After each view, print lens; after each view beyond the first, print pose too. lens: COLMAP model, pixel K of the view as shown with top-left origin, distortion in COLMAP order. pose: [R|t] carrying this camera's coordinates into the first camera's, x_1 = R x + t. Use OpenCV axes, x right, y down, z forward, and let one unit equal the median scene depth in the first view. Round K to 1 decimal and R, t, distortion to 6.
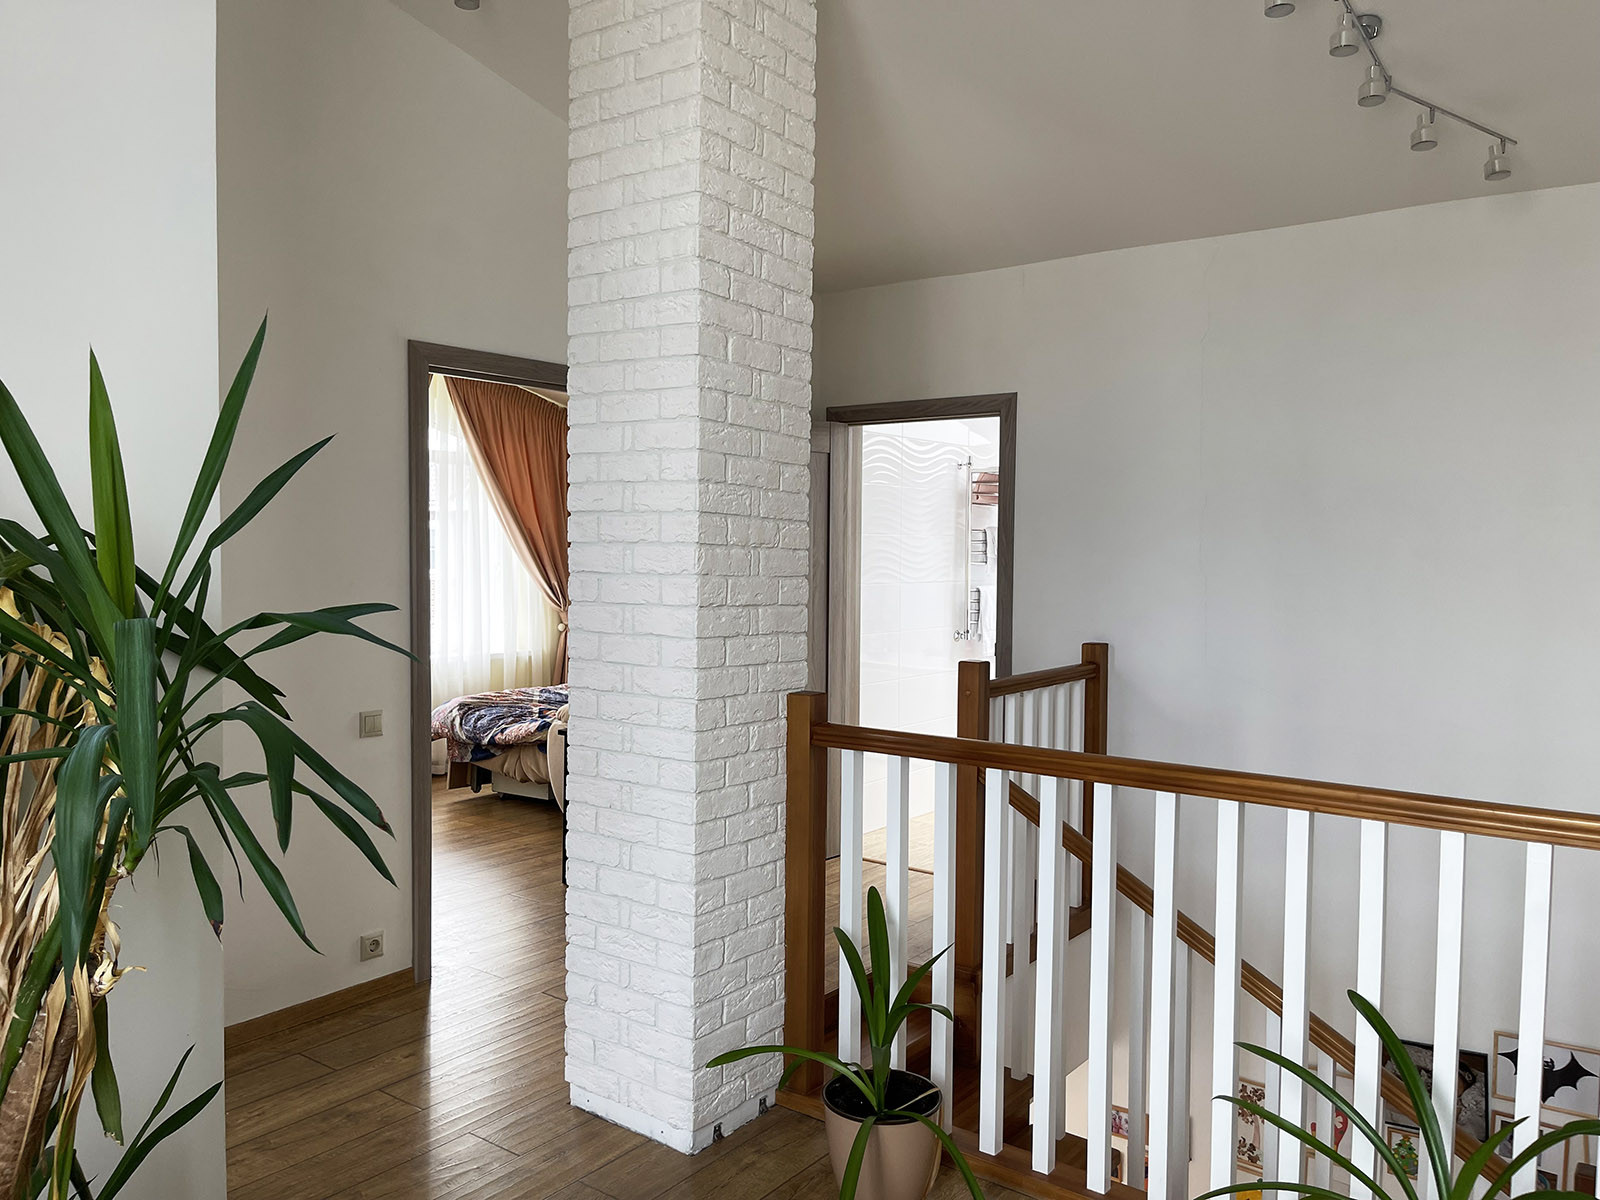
lens RADIAL K [[1196.7, 0, 802.2], [0, 1196.7, 598.8], [0, 0, 1]] dist [0.000345, -0.000120]
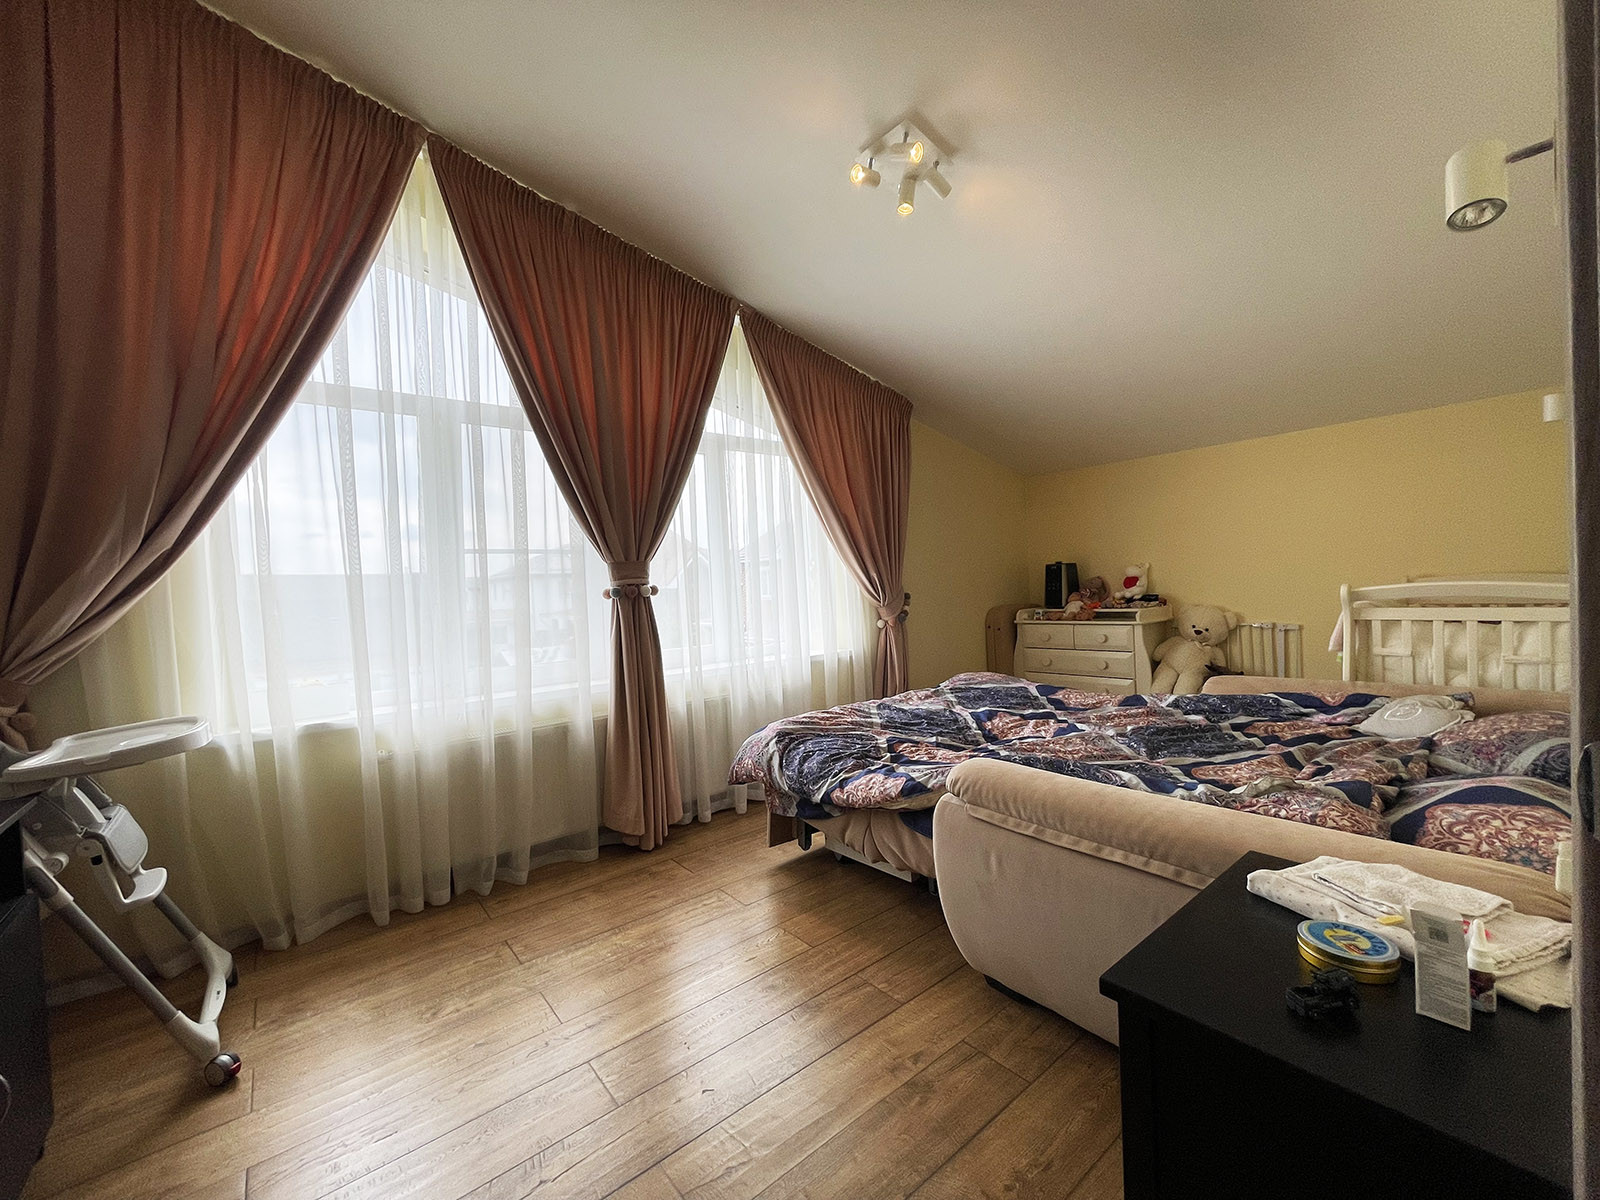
lens RADIAL K [[638.6, 0, 795.7], [0, 638.6, 599.1], [0, 0, 1]] dist [-0.003225, -0.000051]
pose [[0.967308, -0.047866, -0.249047, -0.176789], [0.044715, 0.998832, -0.018300, 0.013261], [0.249632, 0.006566, 0.968318, 0.631586]]
